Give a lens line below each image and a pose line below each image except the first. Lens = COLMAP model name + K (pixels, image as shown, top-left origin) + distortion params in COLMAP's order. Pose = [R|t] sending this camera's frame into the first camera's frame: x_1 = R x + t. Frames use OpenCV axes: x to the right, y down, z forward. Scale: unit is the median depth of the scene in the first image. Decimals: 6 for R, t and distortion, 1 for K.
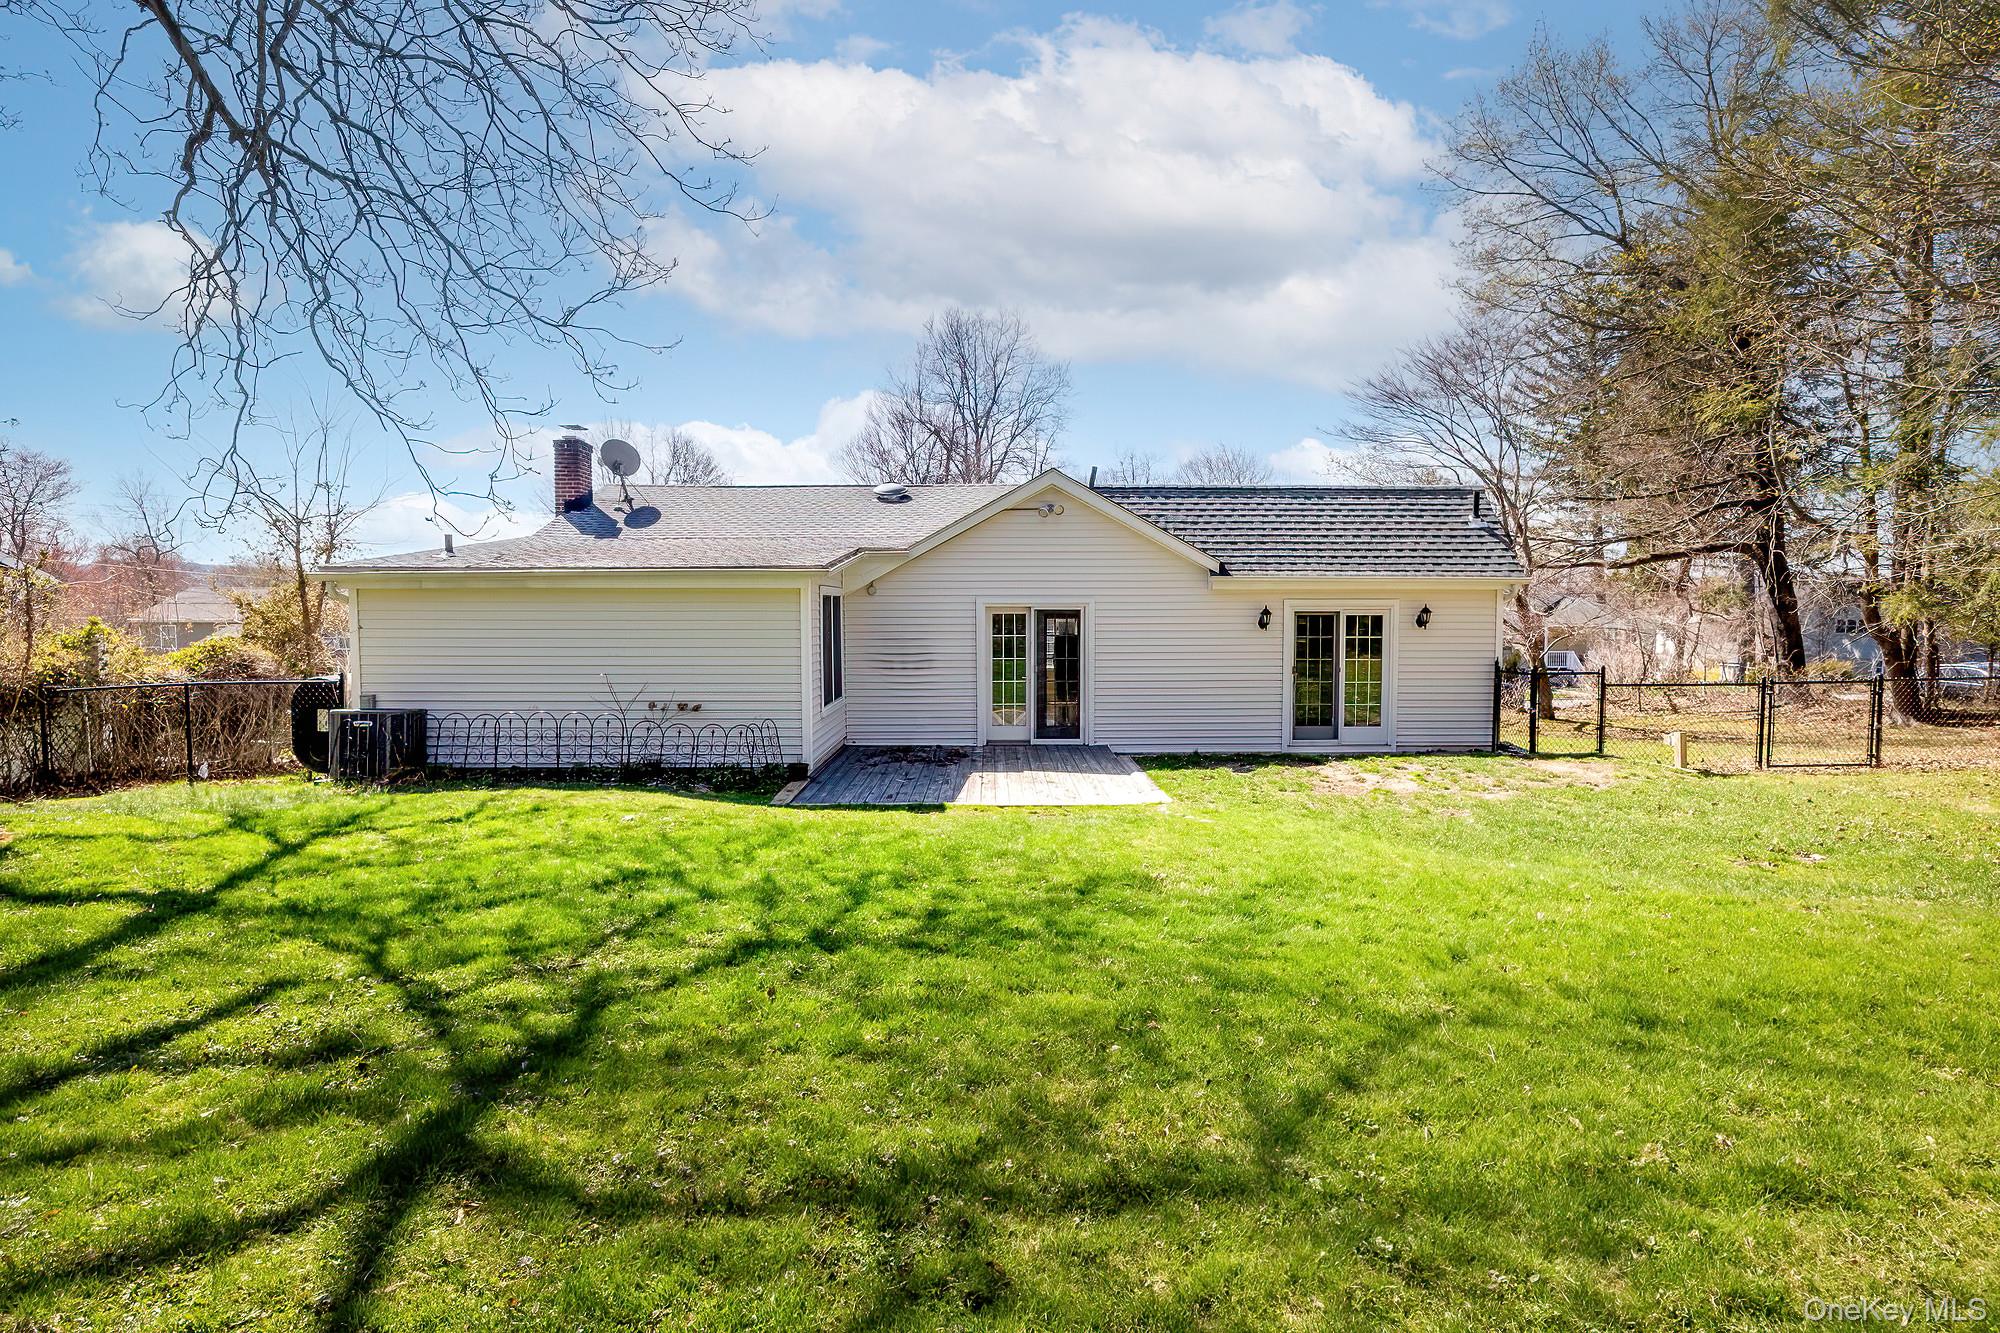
lens RADIAL K [[1006.2, 0, 1000.0], [0, 1006.2, 666.5], [0, 0, 1]] dist [-0.002249, -0.000929]
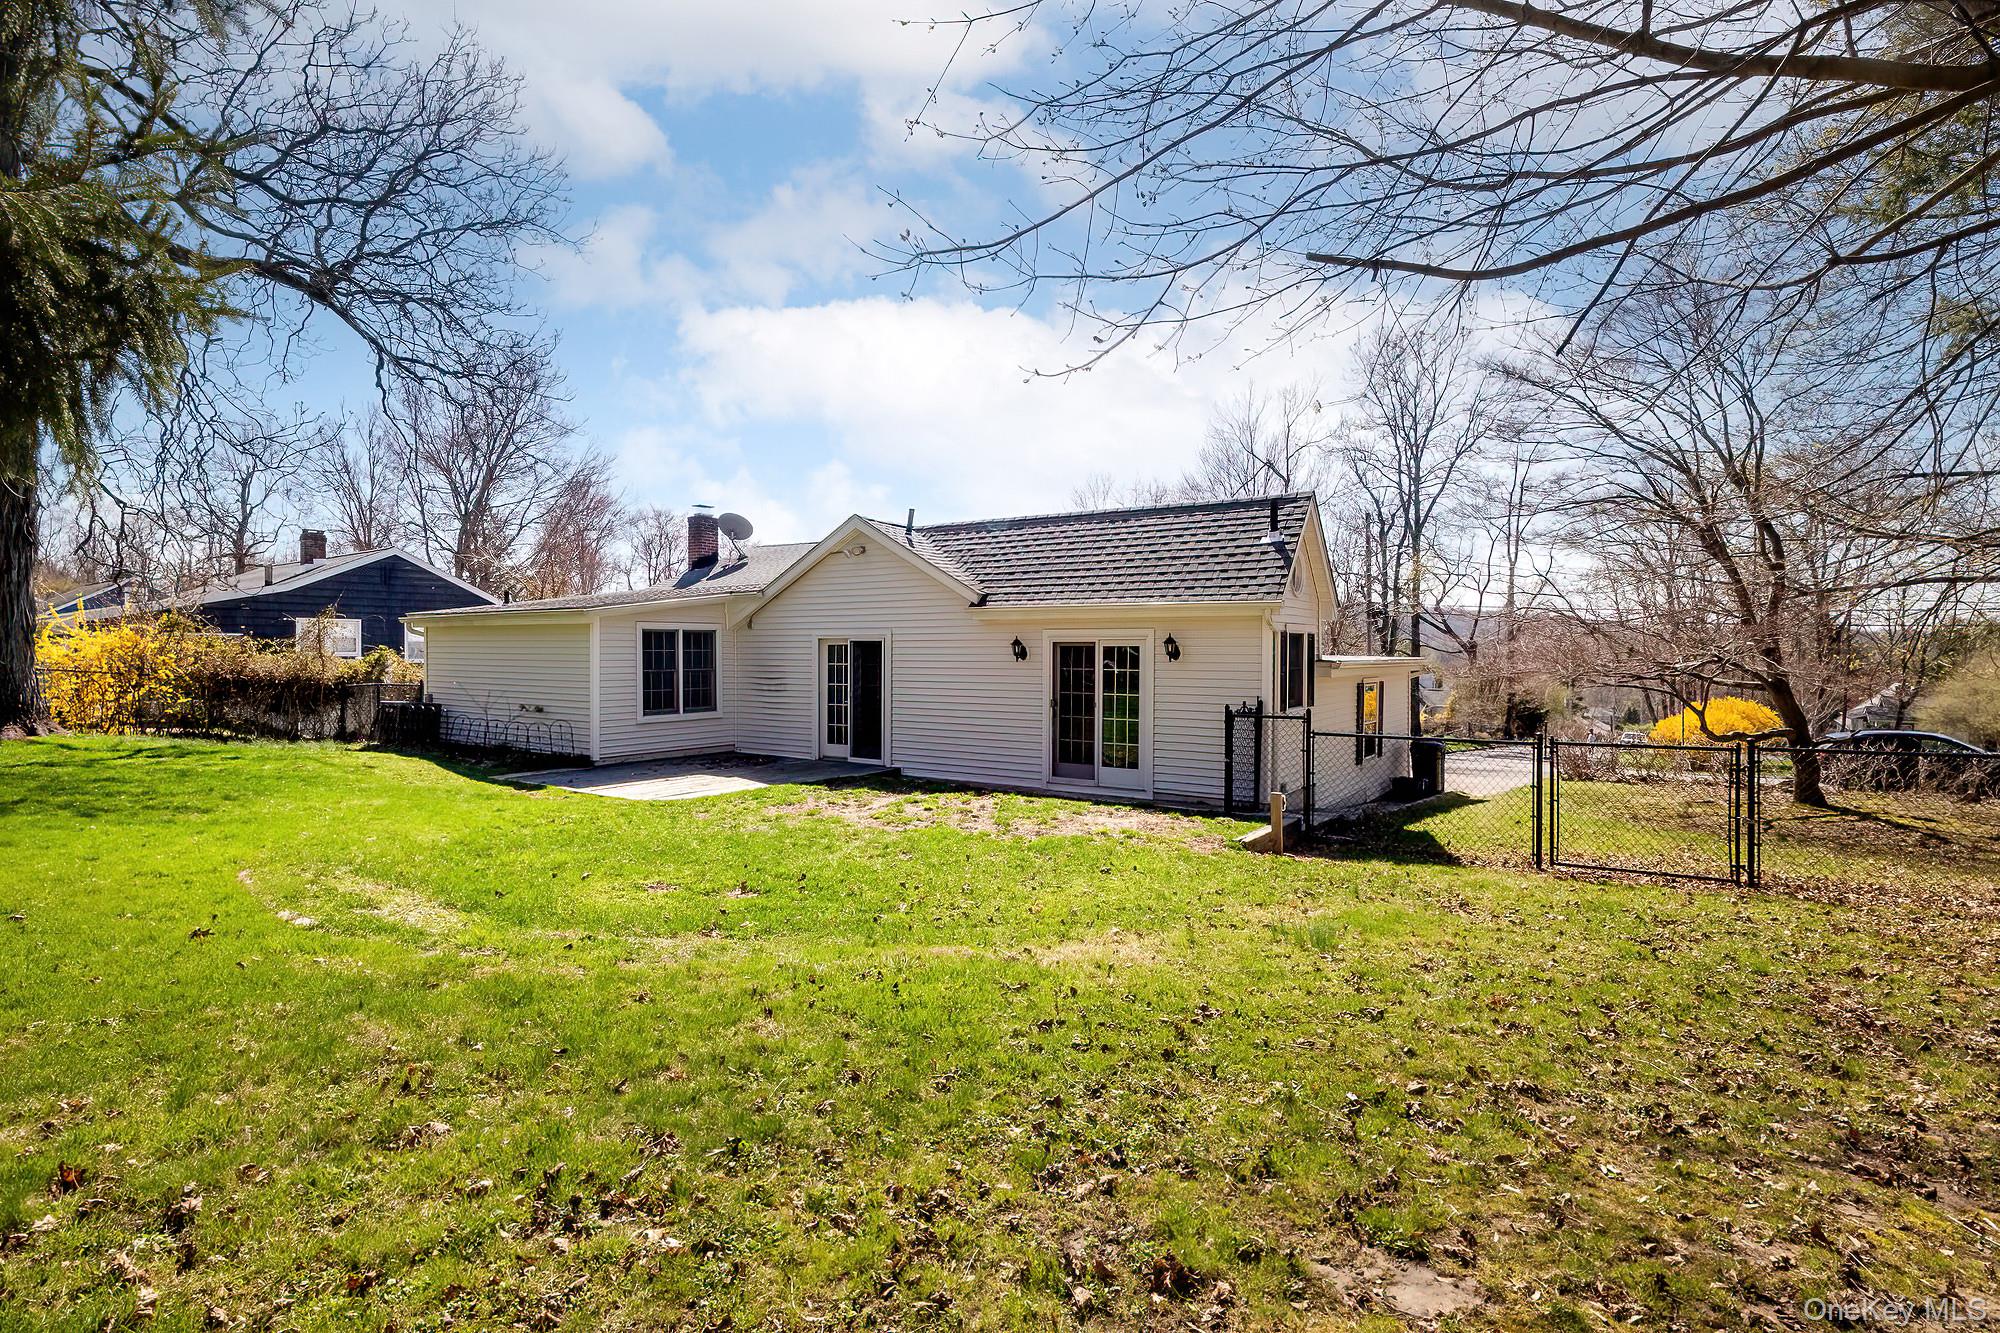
lens RADIAL K [[1006.2, 0, 1000.0], [0, 1006.2, 666.5], [0, 0, 1]] dist [-0.002249, -0.000929]
pose [[0.805413, 0.012700, -0.592578, 0.822219], [-0.036377, 0.998945, -0.028033, -0.002642], [0.591597, 0.044134, 0.805025, 0.197238]]
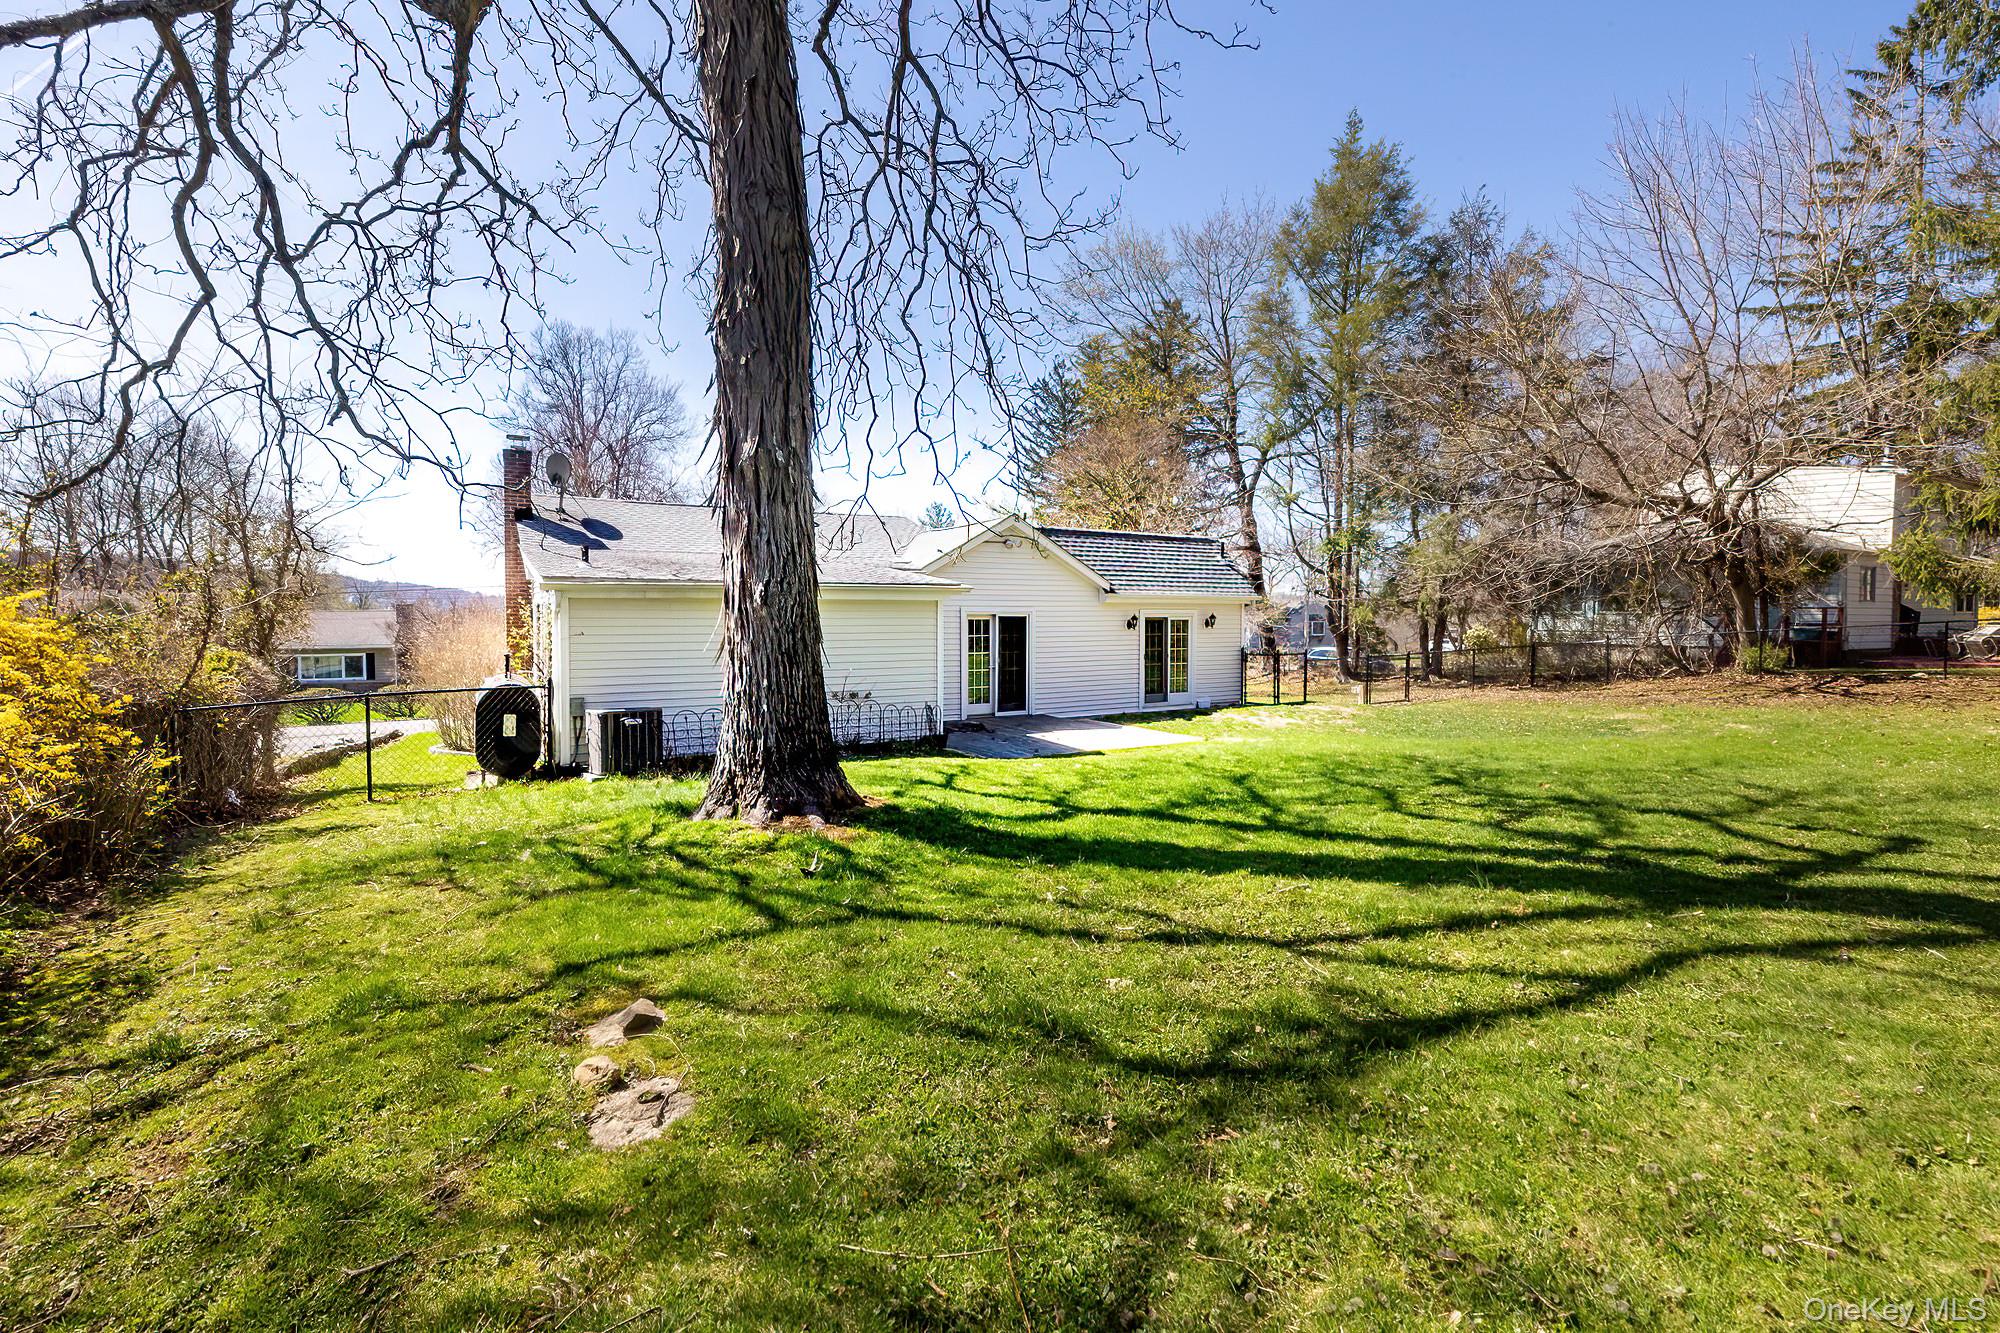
lens RADIAL K [[895.0, 0, 1005.1], [0, 895.0, 636.7], [0, 0, 1]] dist [-0.001047, -0.000217]
pose [[0.860000, -0.011476, 0.510165, -0.560980], [0.027394, 0.999344, -0.023699, -0.000545], [-0.509558, 0.034357, 0.859750, -0.031277]]
